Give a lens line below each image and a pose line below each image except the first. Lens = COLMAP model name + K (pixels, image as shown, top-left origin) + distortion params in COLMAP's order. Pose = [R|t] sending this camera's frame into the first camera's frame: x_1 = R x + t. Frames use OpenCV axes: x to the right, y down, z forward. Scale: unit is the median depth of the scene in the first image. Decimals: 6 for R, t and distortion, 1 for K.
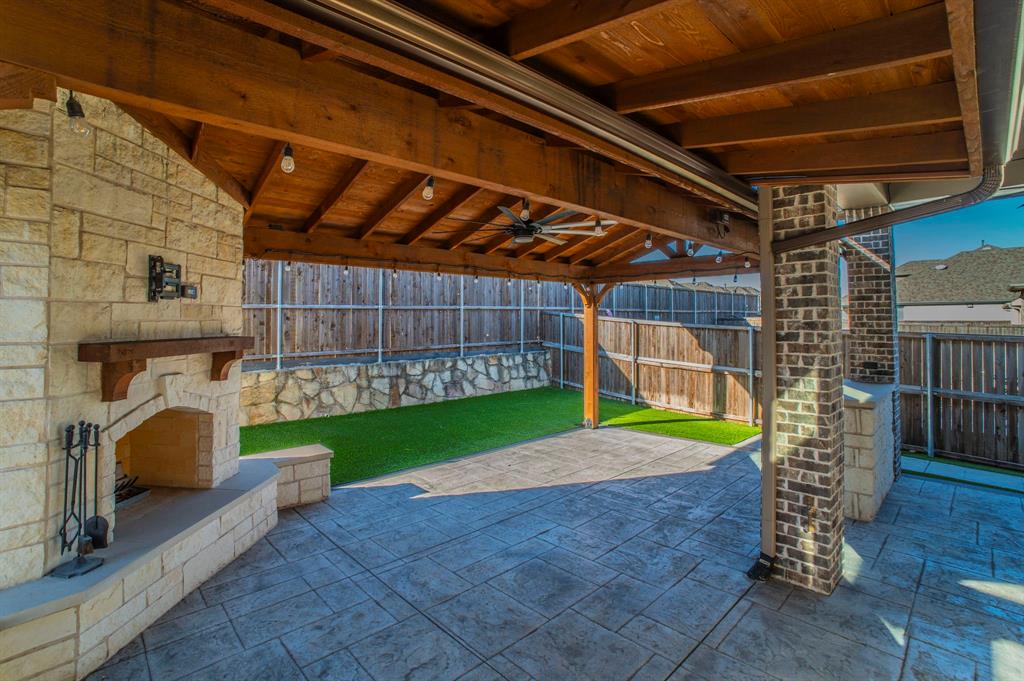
lens RADIAL K [[465.9, 0, 510.0], [0, 465.9, 337.7], [0, 0, 1]] dist [-0.058599, 0.001022]
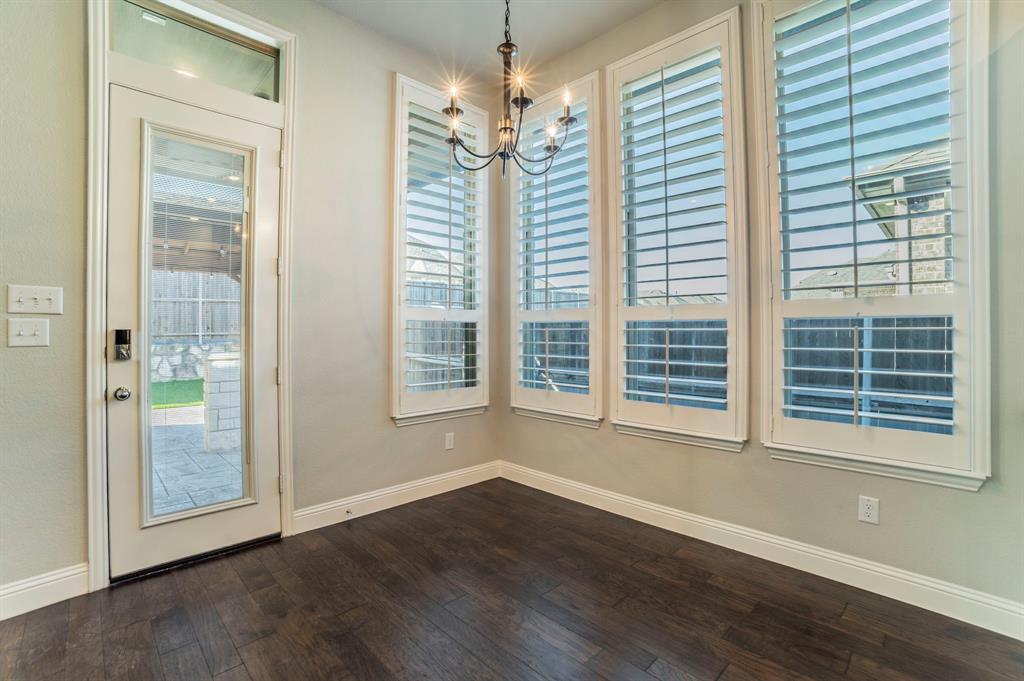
lens RADIAL K [[465.9, 0, 501.4], [0, 465.9, 333.6], [0, 0, 1]] dist [-0.058599, 0.001022]
pose [[0.999993, -0.003543, 0.000988, 0.655352], [0.003564, 0.999757, -0.021732, 0.045921], [-0.000911, 0.021735, 0.999763, -0.105435]]
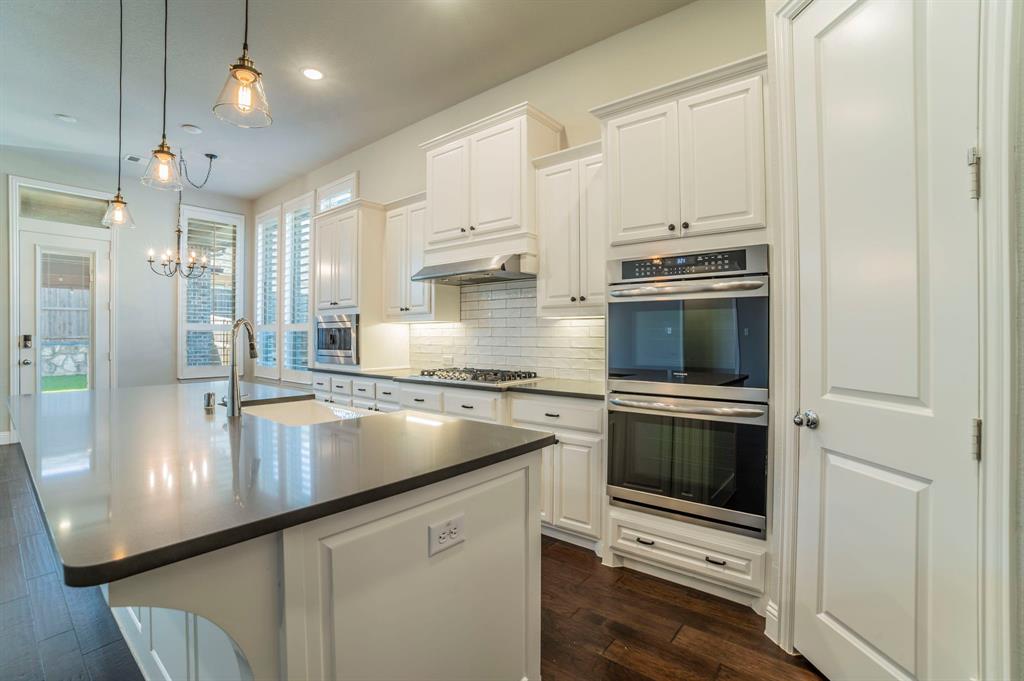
lens RADIAL K [[446.6, 0, 535.5], [0, 446.6, 342.8], [0, 0, 1]] dist [-0.044805, 0.000124]
pose [[0.984819, -0.001193, 0.173583, 0.997959], [0.003072, 0.999940, -0.010559, 0.055368], [-0.173560, 0.010932, 0.984763, -0.501109]]
